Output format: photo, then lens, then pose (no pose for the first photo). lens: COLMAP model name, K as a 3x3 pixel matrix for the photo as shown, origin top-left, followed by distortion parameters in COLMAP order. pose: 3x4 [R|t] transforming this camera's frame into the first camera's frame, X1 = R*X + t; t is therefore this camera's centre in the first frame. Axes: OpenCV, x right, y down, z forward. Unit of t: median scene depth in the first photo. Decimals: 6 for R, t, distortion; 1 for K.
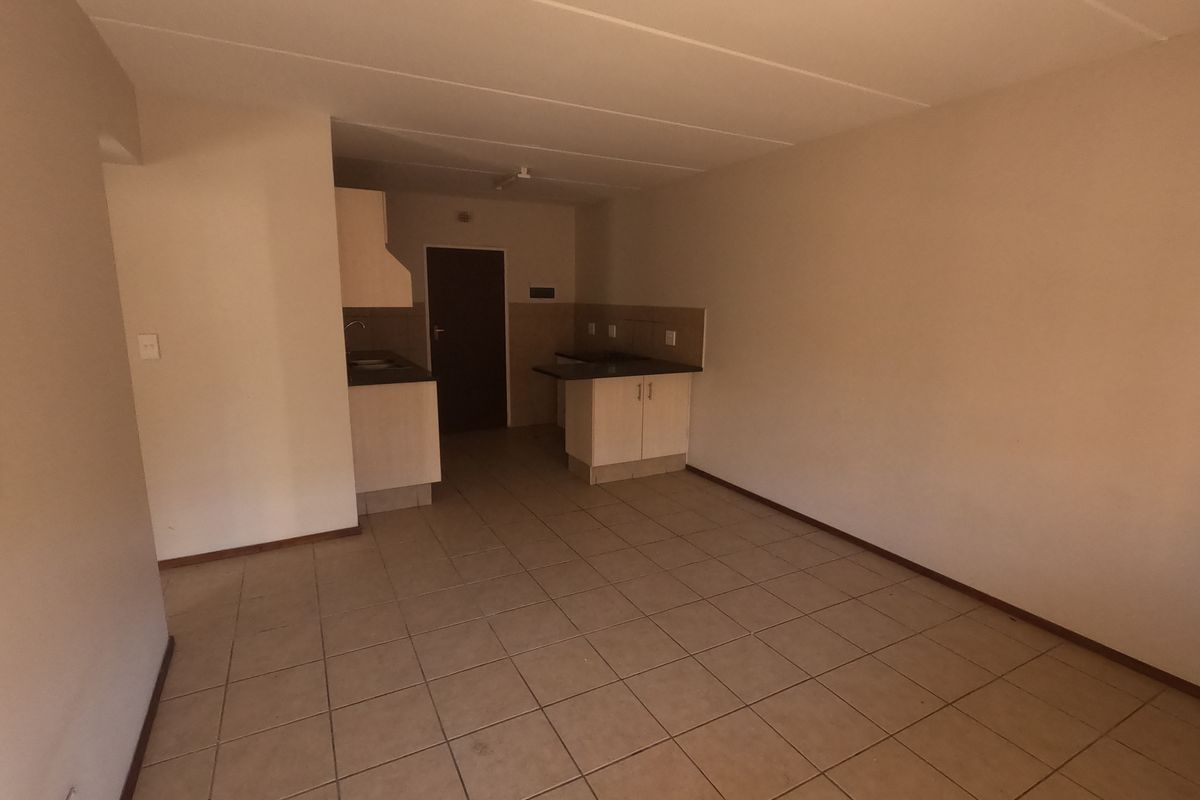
lens RADIAL K [[575.4, 0, 600.5], [0, 575.4, 400.4], [0, 0, 1]] dist [-0.001745, -0.000105]
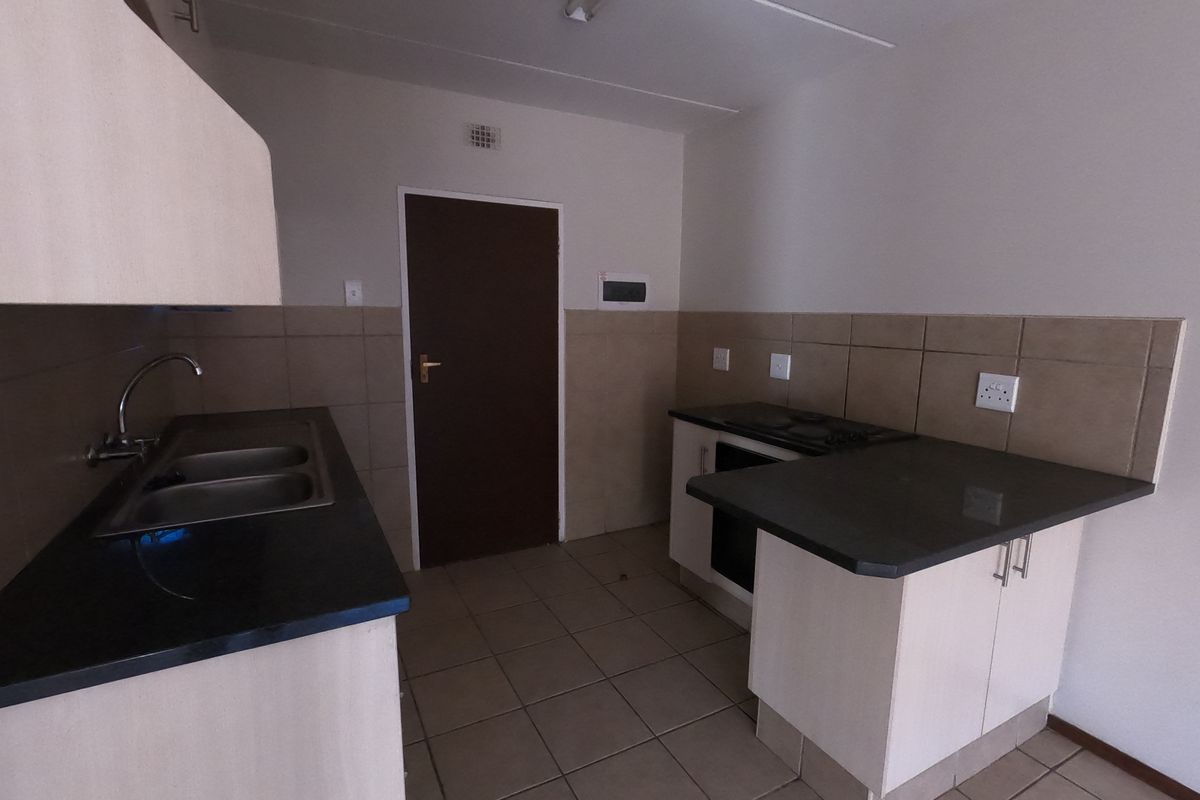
lens RADIAL K [[575.4, 0, 603.1], [0, 575.4, 403.3], [0, 0, 1]] dist [-0.001745, -0.000105]
pose [[0.999998, 0.001644, -0.000964, -0.125009], [-0.001662, 0.999811, -0.019365, -0.074725], [0.000932, 0.019367, 0.999812, 0.480932]]
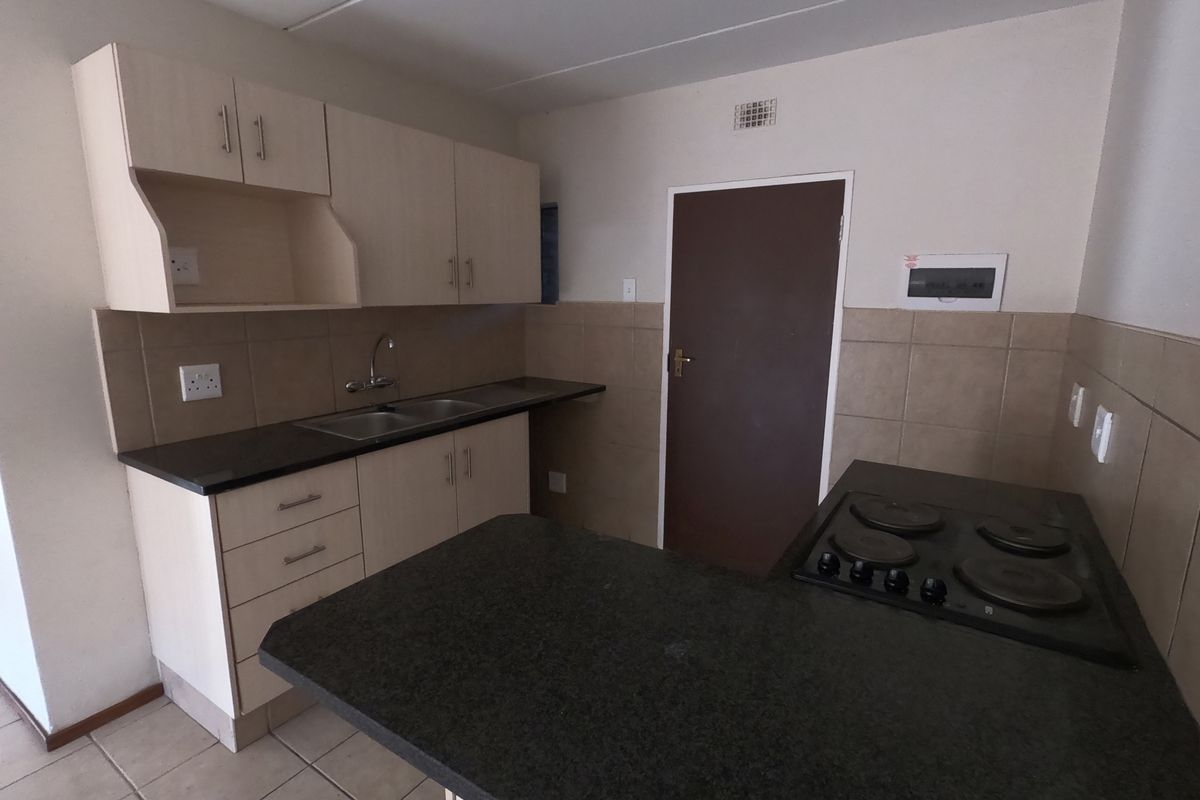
lens RADIAL K [[575.4, 0, 605.2], [0, 575.4, 395.2], [0, 0, 1]] dist [-0.001745, -0.000105]
pose [[0.479960, 0.155503, -0.863399, 0.121256], [-0.161098, 0.983052, 0.087499, -0.118143], [0.862372, 0.097096, 0.496877, 0.662213]]
